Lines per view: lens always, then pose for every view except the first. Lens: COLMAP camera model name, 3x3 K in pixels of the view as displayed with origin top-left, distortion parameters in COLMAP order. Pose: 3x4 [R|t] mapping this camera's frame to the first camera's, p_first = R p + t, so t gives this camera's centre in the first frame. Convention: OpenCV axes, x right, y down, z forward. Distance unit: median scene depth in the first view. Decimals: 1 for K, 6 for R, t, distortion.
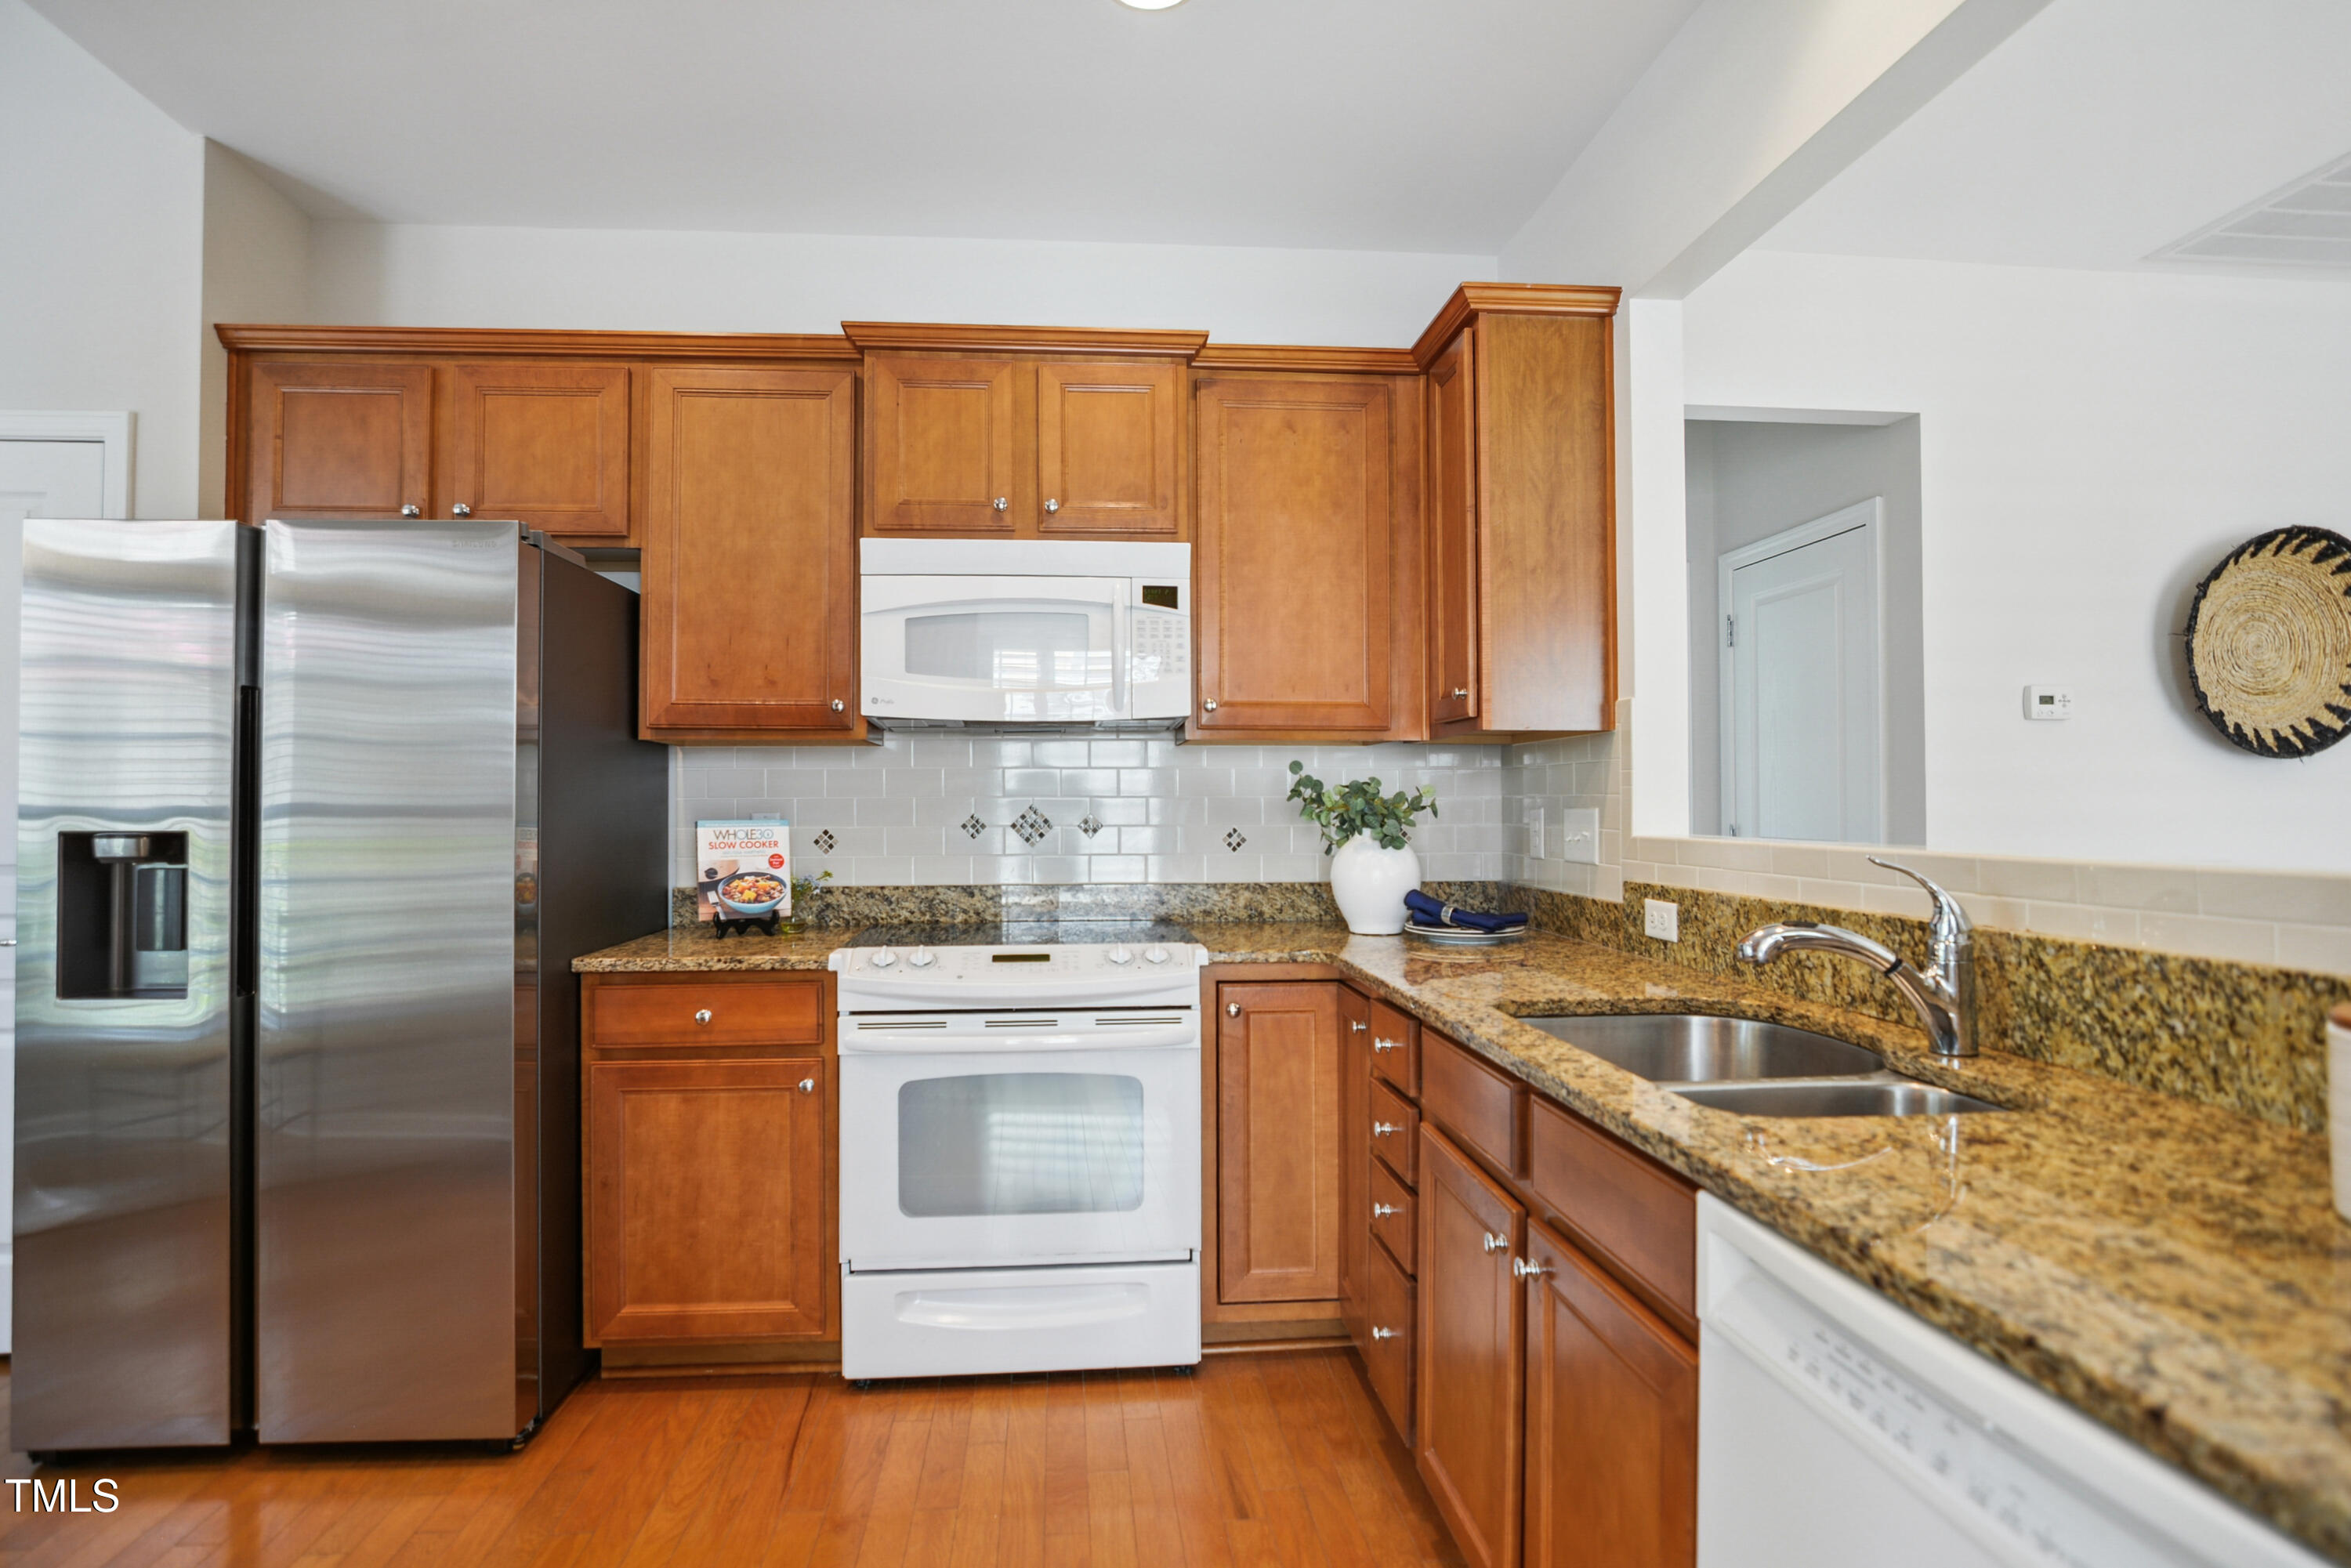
lens RADIAL K [[1167.6, 0, 1163.5], [0, 1167.6, 788.9], [0, 0, 1]] dist [-0.027702, 0.006976]
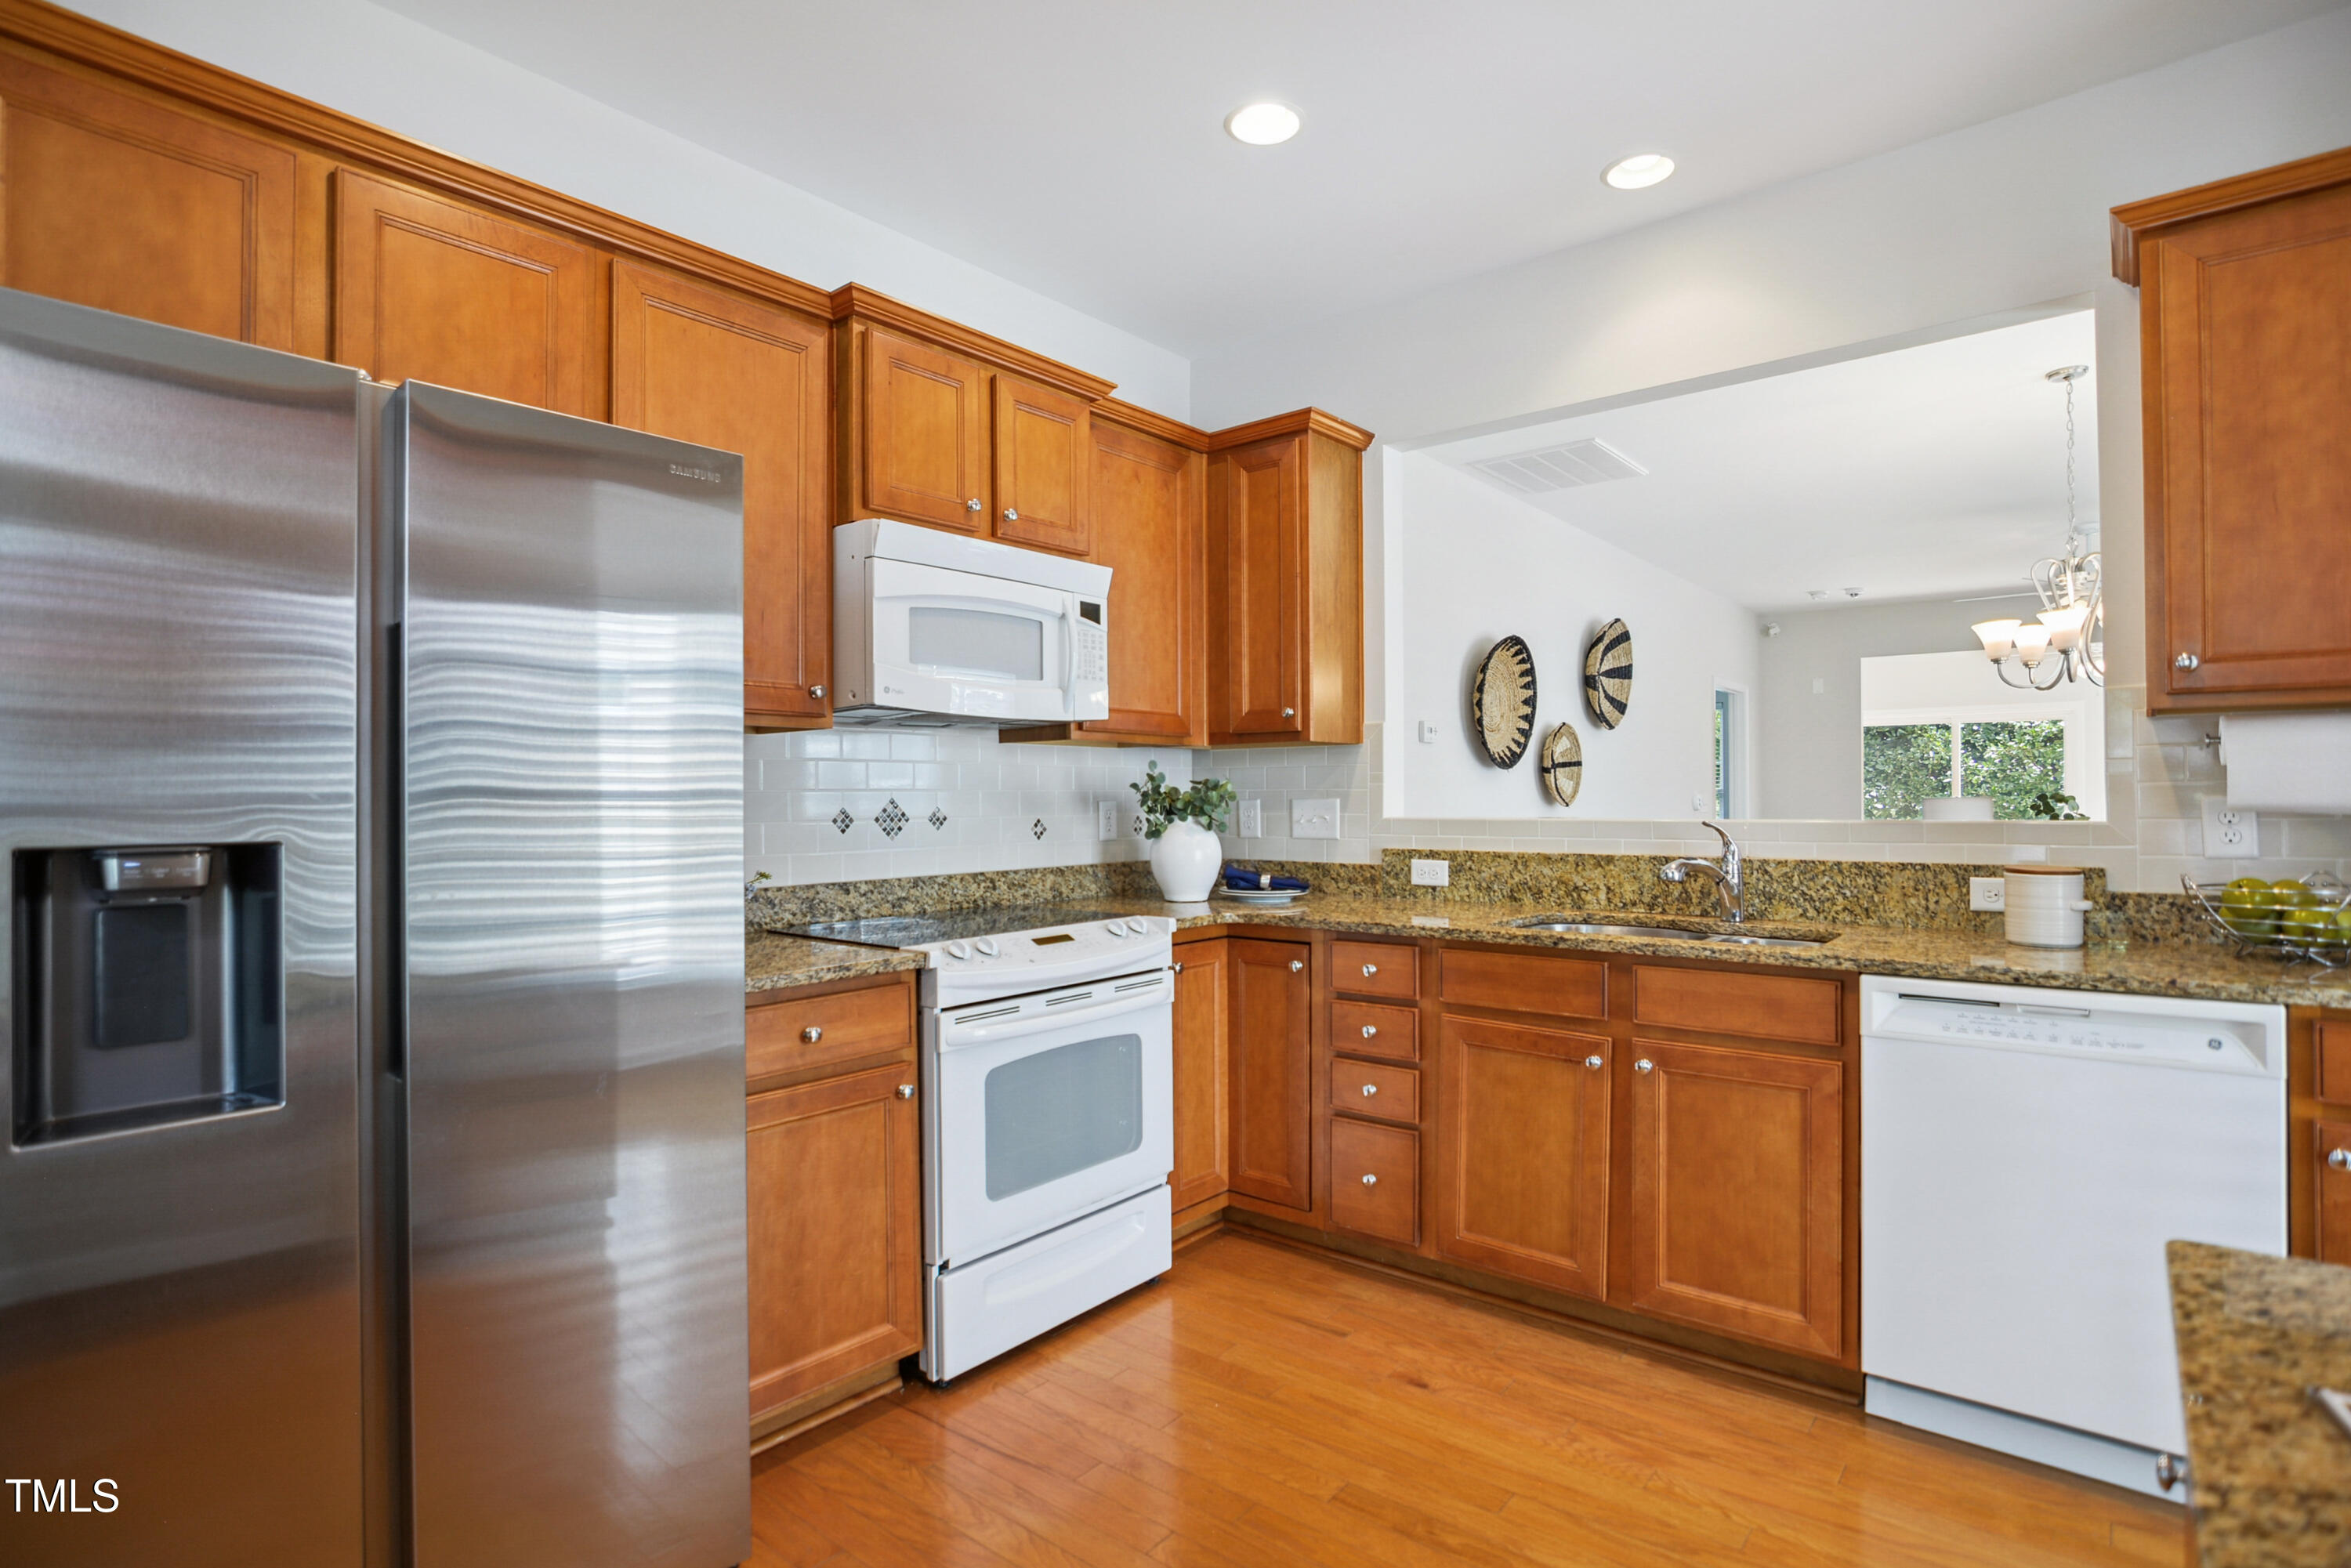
lens RADIAL K [[1167.6, 0, 1138.6], [0, 1167.6, 790.5], [0, 0, 1]] dist [-0.027702, 0.006976]
pose [[0.710990, 0.001170, 0.703201, -0.830435], [-0.004753, 0.999984, 0.003142, 0.003687], [-0.703186, -0.005576, 0.710984, 0.182227]]
